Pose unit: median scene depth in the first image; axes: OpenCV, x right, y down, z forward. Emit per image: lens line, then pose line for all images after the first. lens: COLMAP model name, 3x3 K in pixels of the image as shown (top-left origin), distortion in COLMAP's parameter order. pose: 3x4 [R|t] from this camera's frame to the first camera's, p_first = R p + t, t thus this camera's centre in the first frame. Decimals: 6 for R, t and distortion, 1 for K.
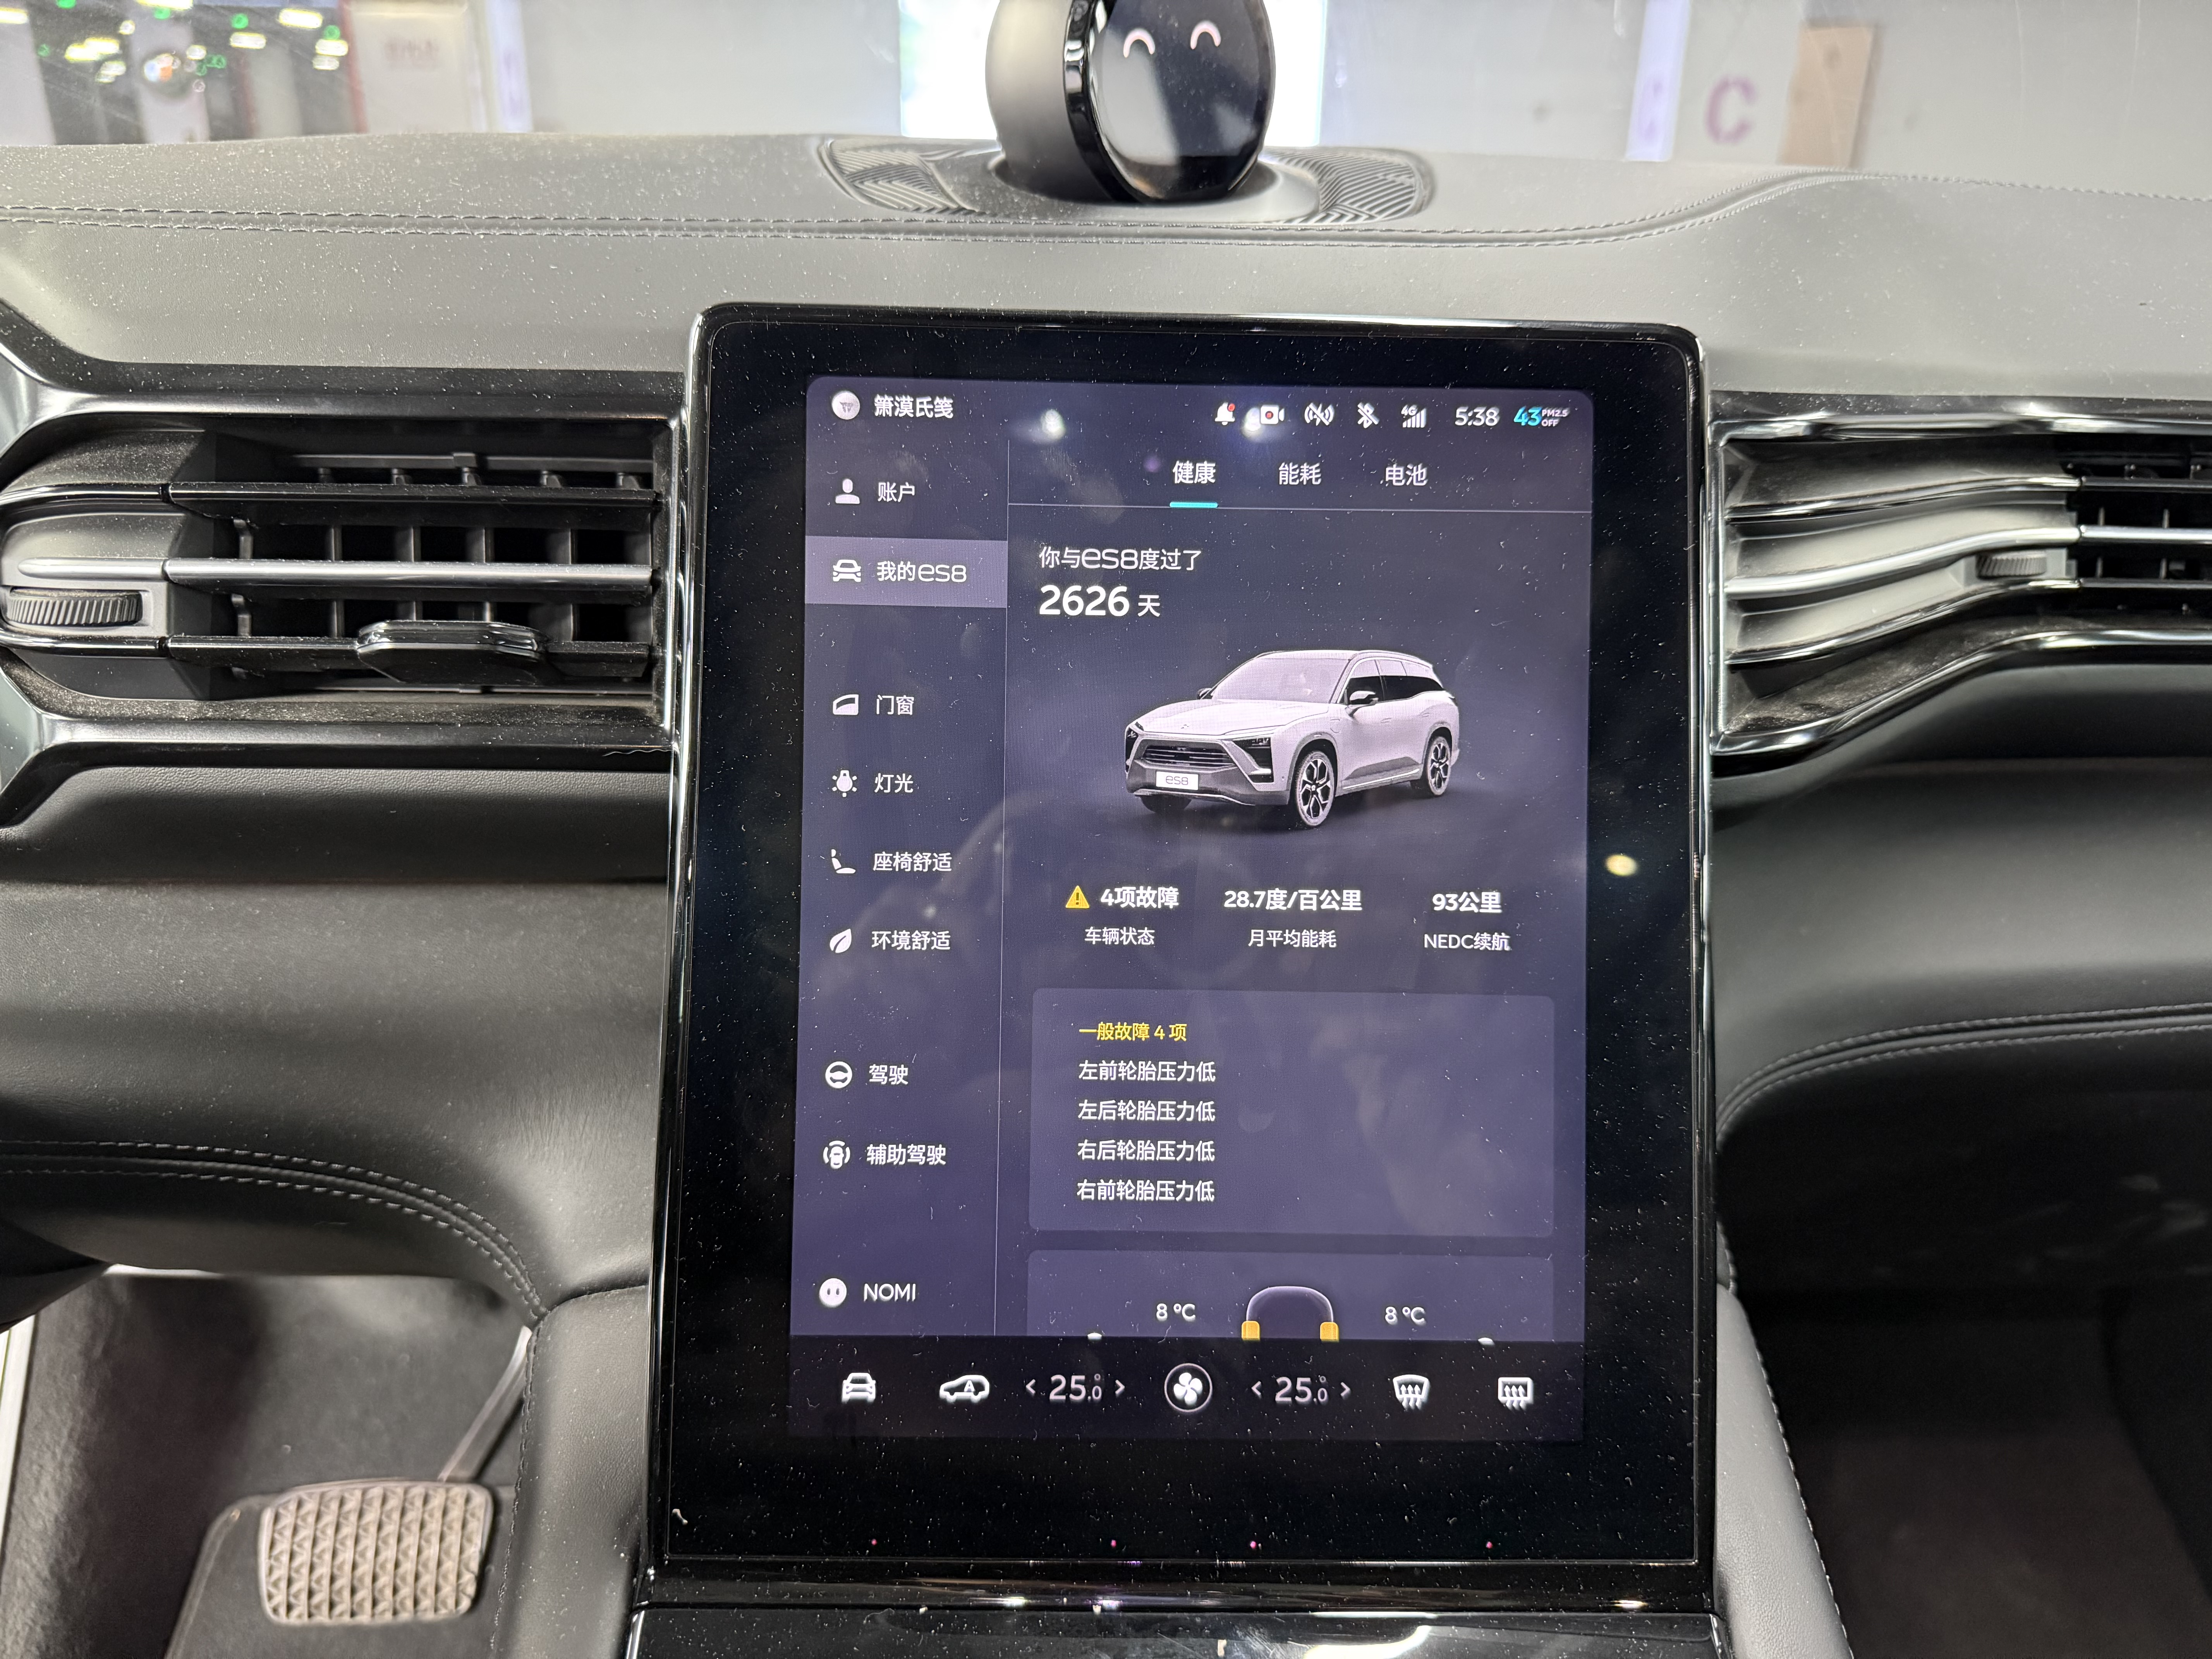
lens RADIAL K [[1558.0, 0, 1129.3], [0, 1558.0, 826.0], [0, 0, 1]] dist [-0.005271, -0.007916]
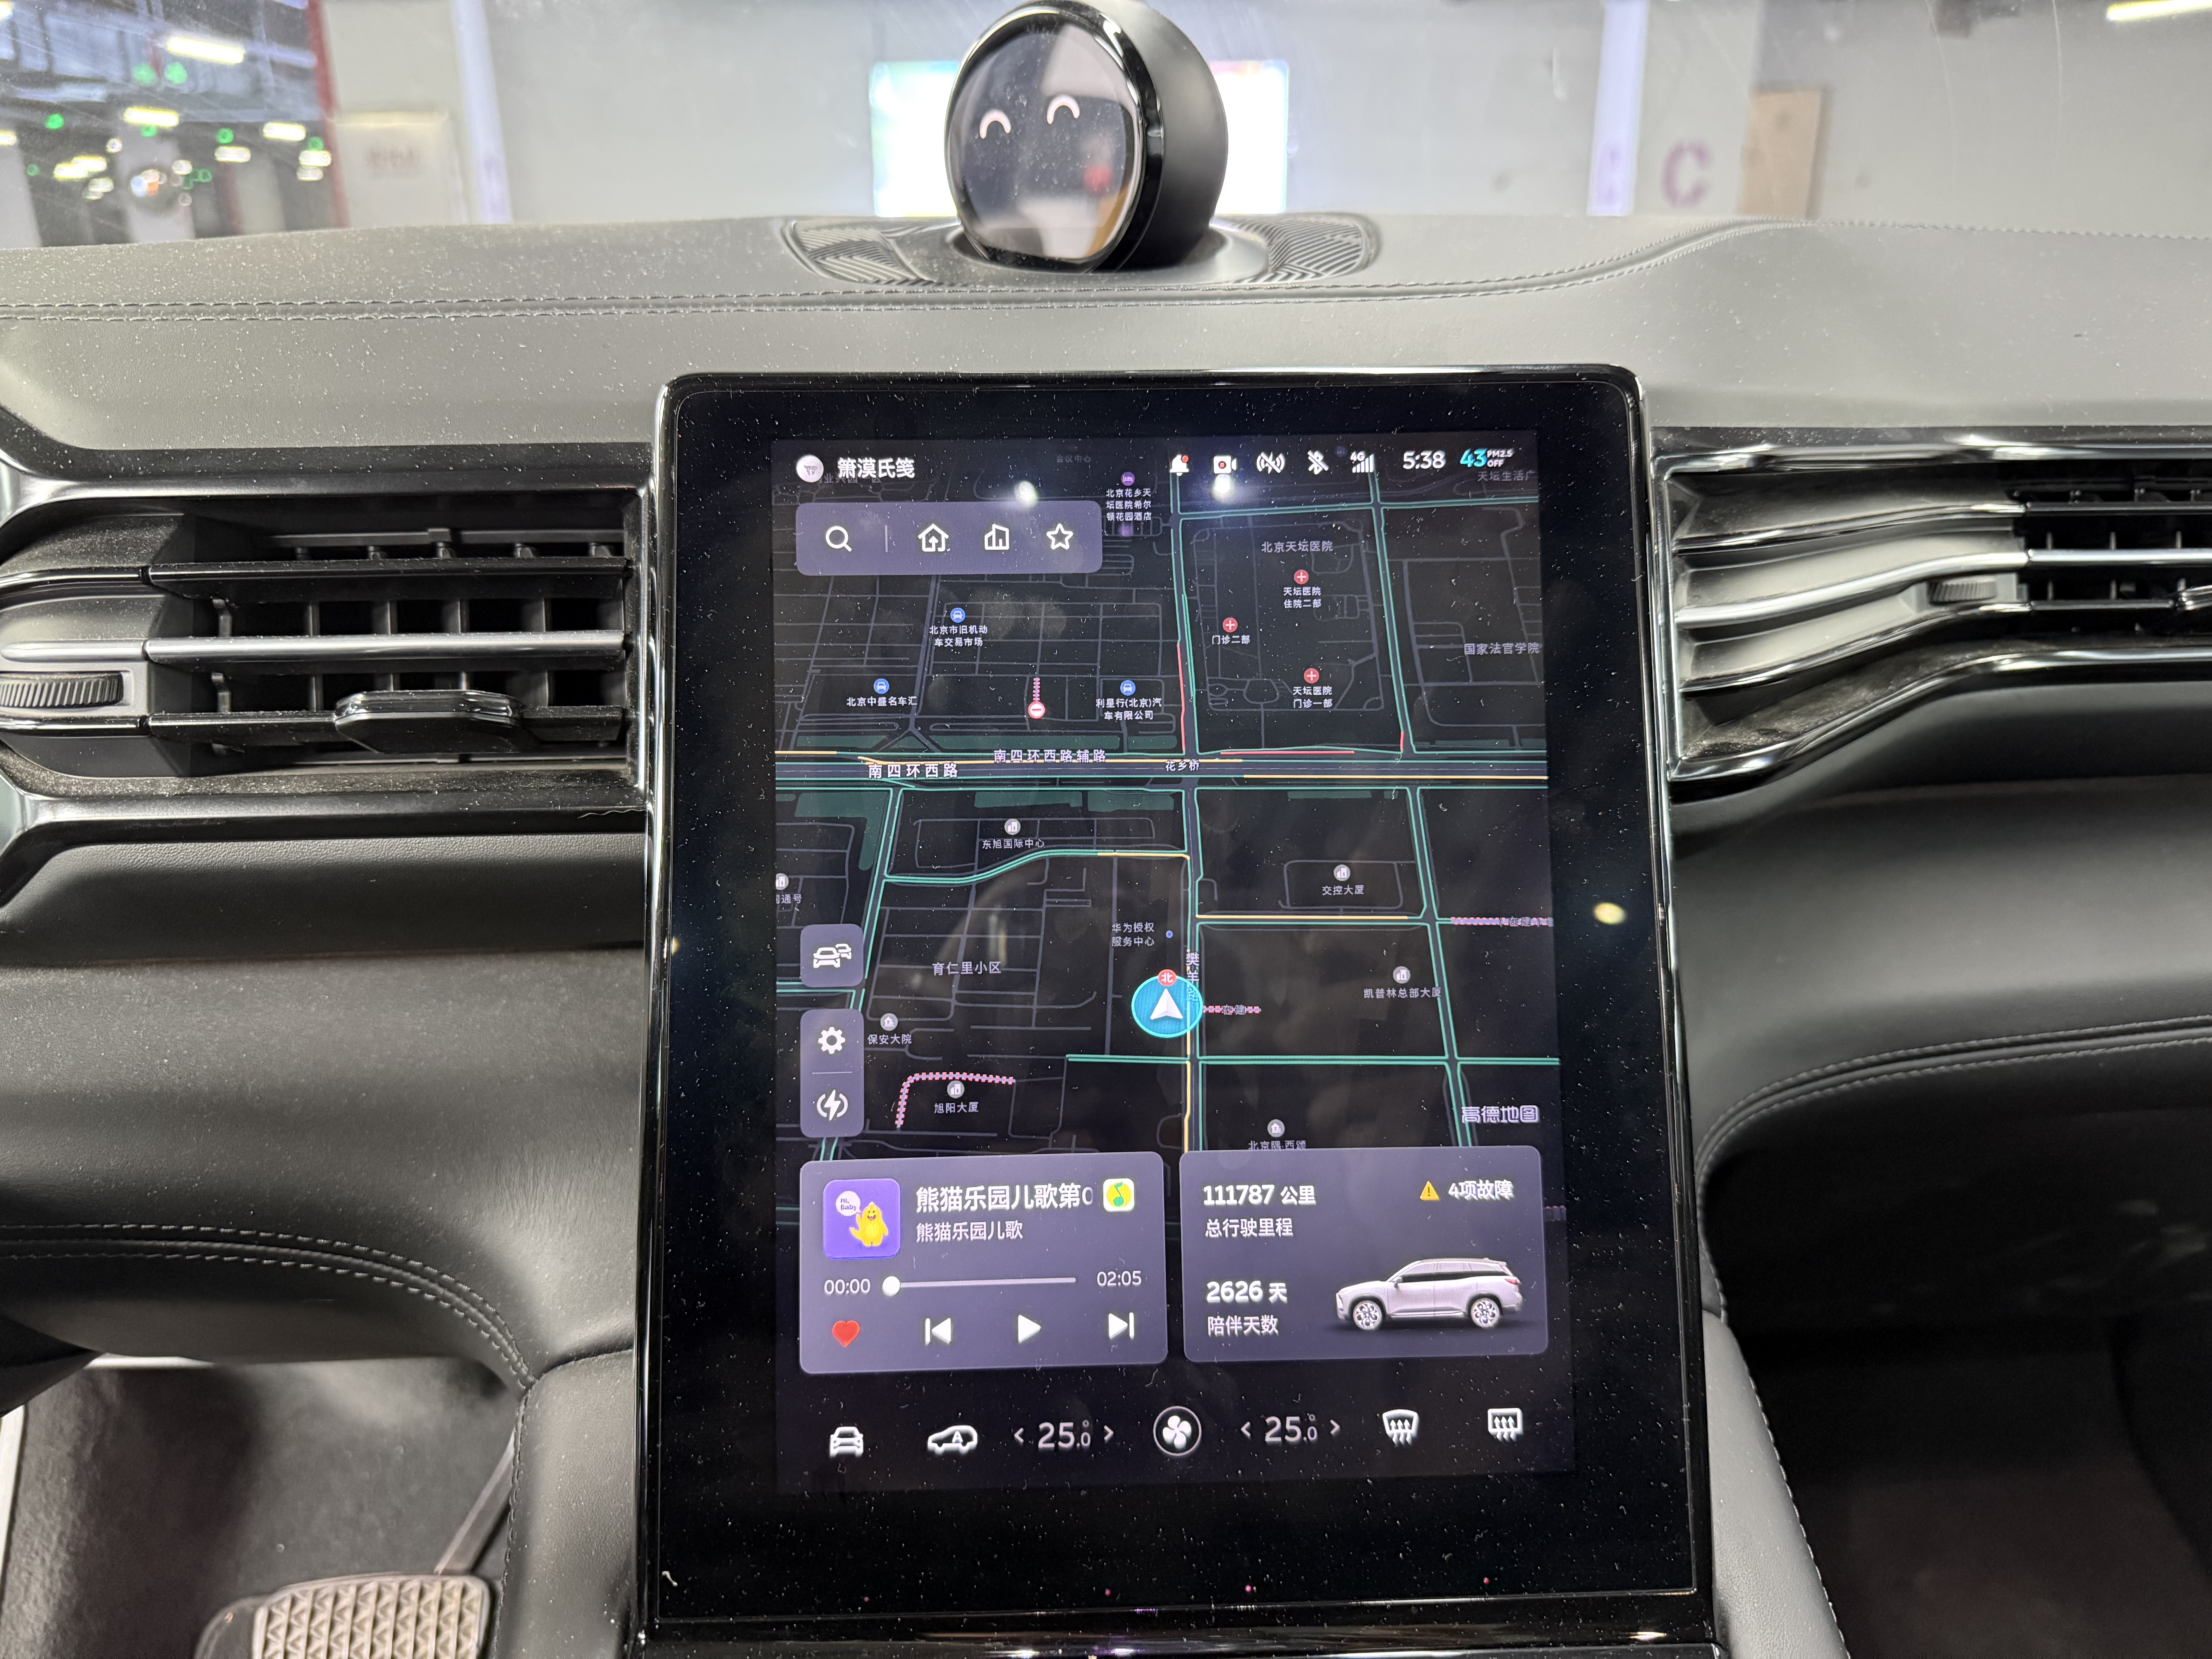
lens RADIAL K [[1555.9, 0, 1124.1], [0, 1555.9, 822.8], [0, 0, 1]] dist [-0.002665, -0.008658]
pose [[0.999422, -0.033914, 0.002512, 0.012772], [0.033994, 0.998321, -0.046906, 0.015617], [-0.000917, 0.046965, 0.998896, -0.011479]]
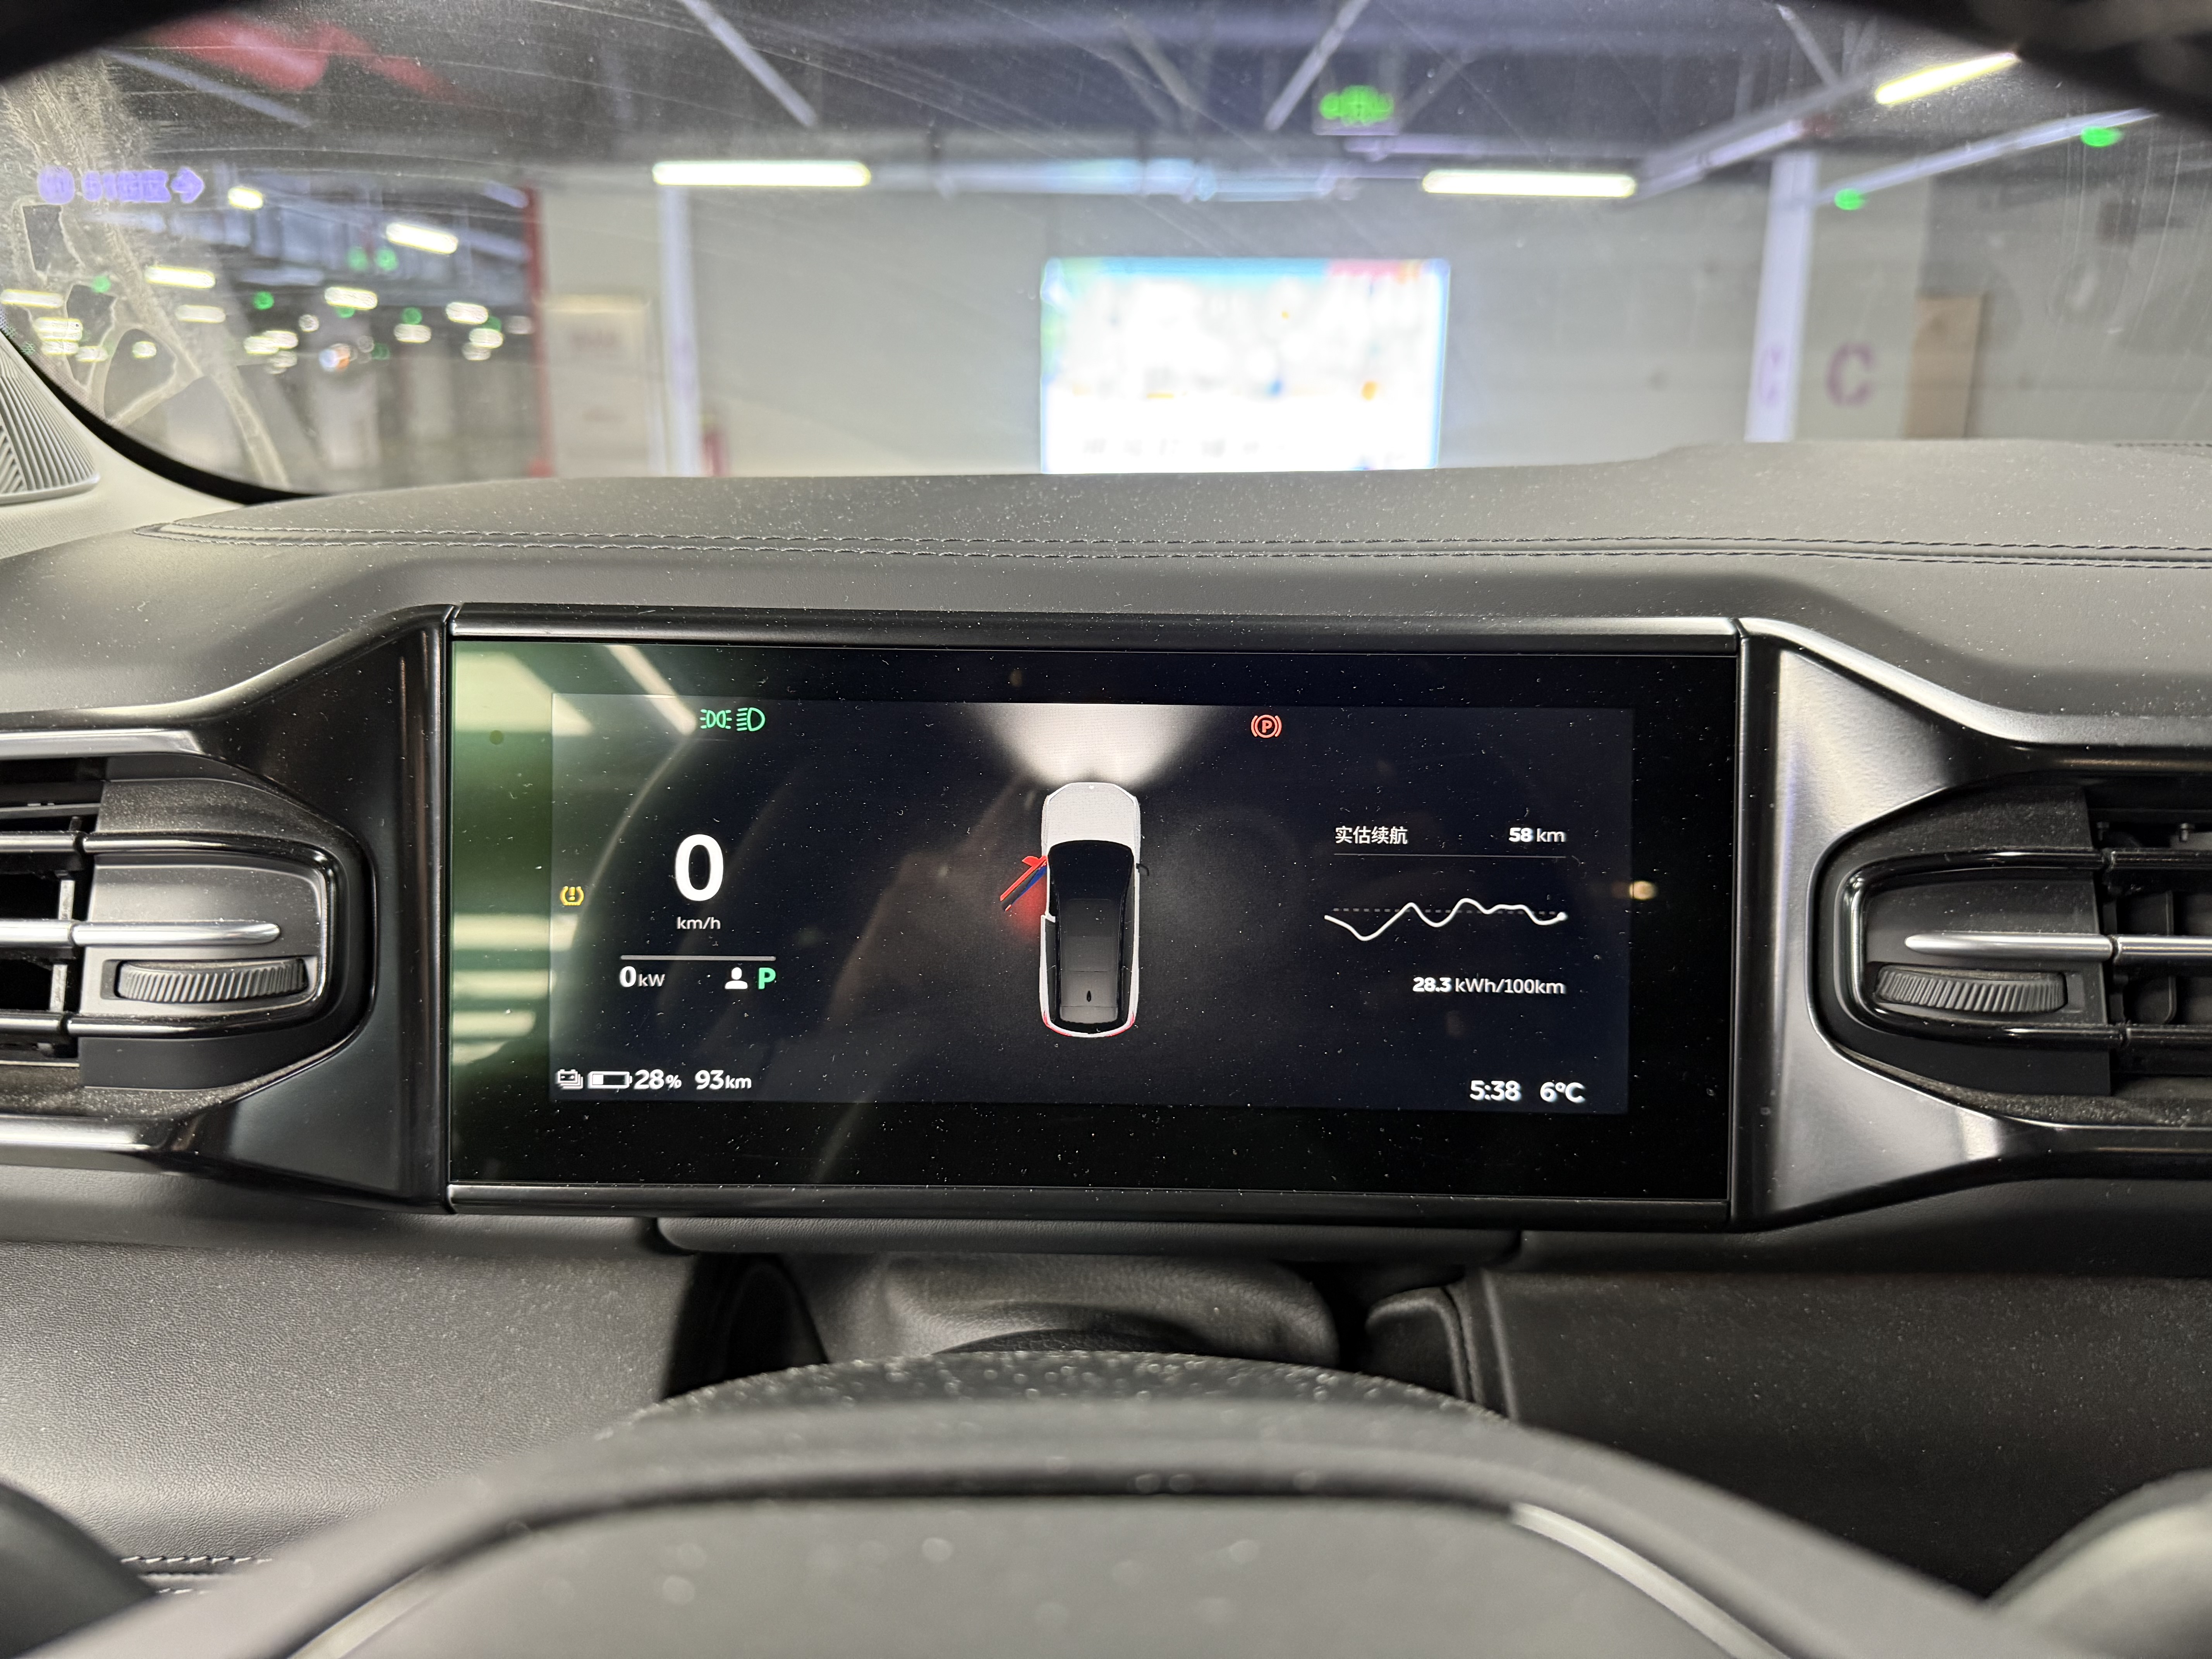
lens RADIAL K [[1555.9, 0, 1124.1], [0, 1555.9, 822.8], [0, 0, 1]] dist [-0.002665, -0.008658]
pose [[0.998948, -0.003027, -0.045760, -1.050754], [-0.004111, 0.987893, -0.155080, -0.090657], [0.045675, 0.155105, 0.986842, 0.104107]]
